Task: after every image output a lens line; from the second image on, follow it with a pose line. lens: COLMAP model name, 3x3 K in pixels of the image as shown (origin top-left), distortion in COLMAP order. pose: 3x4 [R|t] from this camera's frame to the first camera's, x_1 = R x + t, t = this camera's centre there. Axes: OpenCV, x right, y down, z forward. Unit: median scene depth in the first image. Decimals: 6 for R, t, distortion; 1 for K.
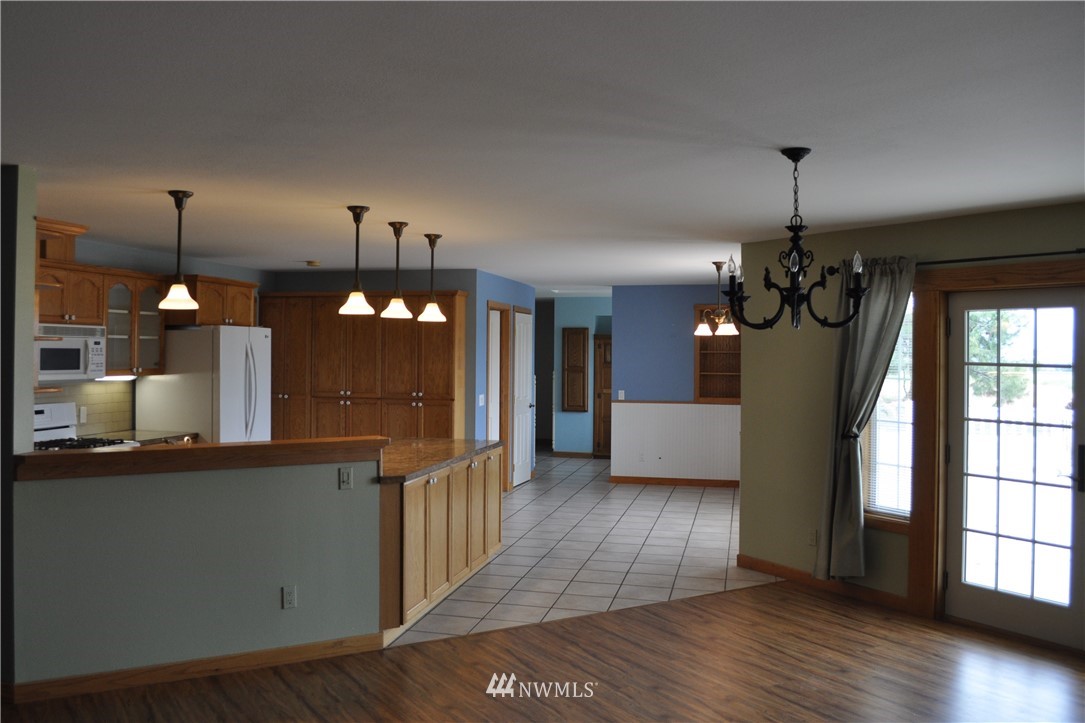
lens RADIAL K [[917.3, 0, 518.0], [0, 917.3, 340.1], [0, 0, 1]] dist [-0.105588, 0.066767]
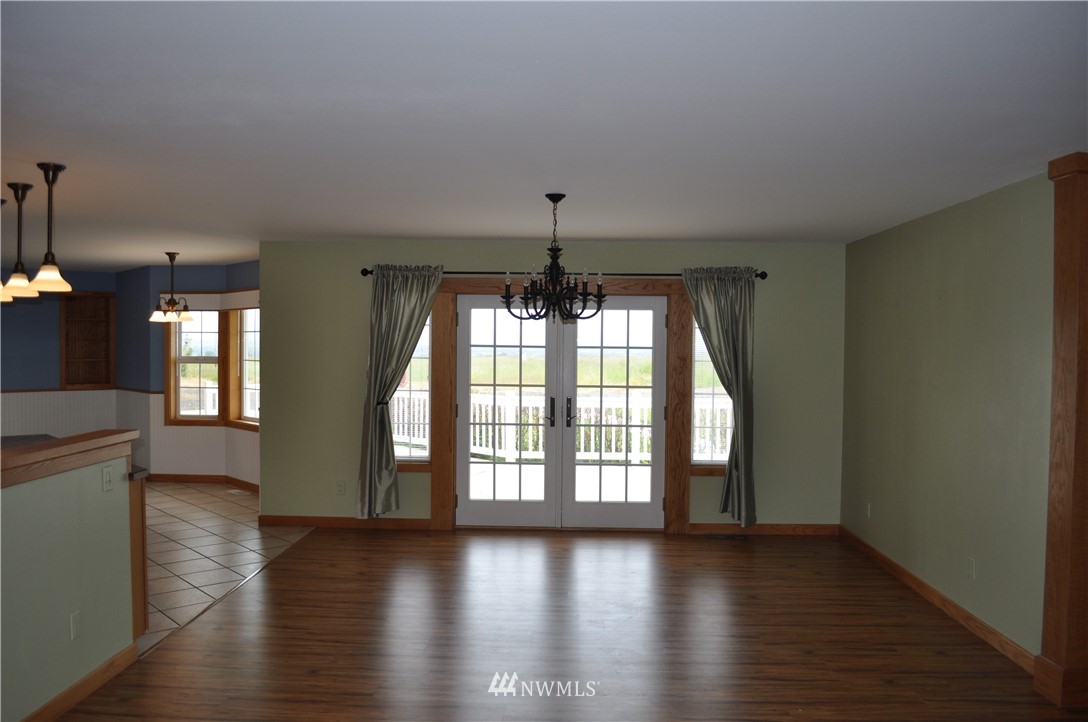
lens RADIAL K [[837.1, 0, 523.0], [0, 837.1, 365.2], [0, 0, 1]] dist [-0.107714, -0.006291]
pose [[0.535531, -0.025029, 0.844145, -0.512919], [-0.011497, 0.999252, 0.036921, 0.006735], [-0.844437, -0.029478, 0.534843, 0.199836]]
